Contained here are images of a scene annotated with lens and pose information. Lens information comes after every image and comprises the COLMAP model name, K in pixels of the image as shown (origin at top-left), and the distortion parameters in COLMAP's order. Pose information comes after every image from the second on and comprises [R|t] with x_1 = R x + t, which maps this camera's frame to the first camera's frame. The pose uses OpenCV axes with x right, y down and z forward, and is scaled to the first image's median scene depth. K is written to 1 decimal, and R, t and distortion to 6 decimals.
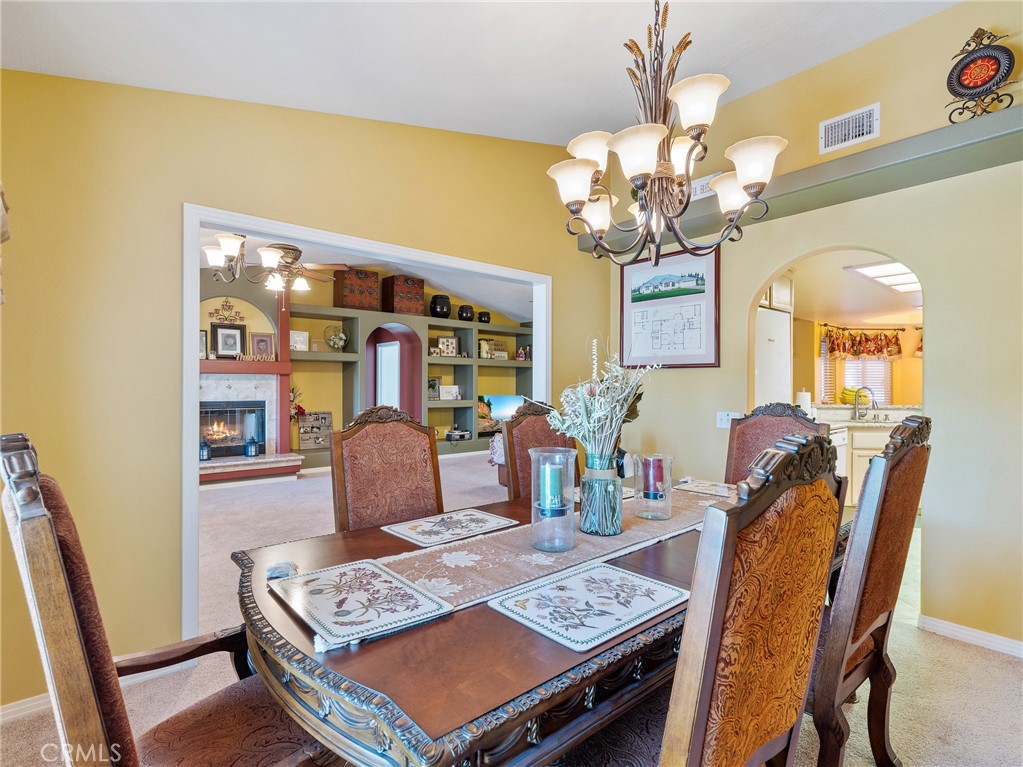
lens RADIAL K [[504.3, 0, 492.5], [0, 504.3, 387.7], [0, 0, 1]] dist [-0.006232, -0.000713]
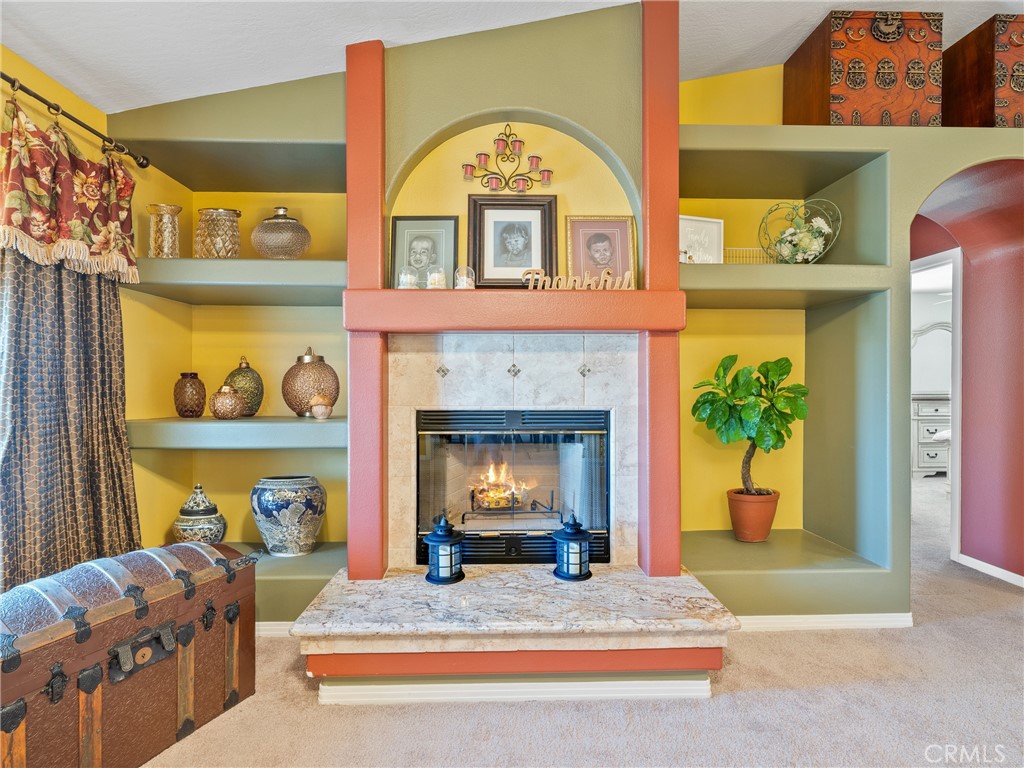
lens RADIAL K [[475.7, 0, 510.6], [0, 475.7, 381.3], [0, 0, 1]] dist [0.001380, -0.000675]
pose [[0.785497, -0.000443, -0.618866, -0.306235], [0.002482, 0.999994, 0.002434, 0.005163], [0.618861, -0.003448, 0.785493, 0.711066]]
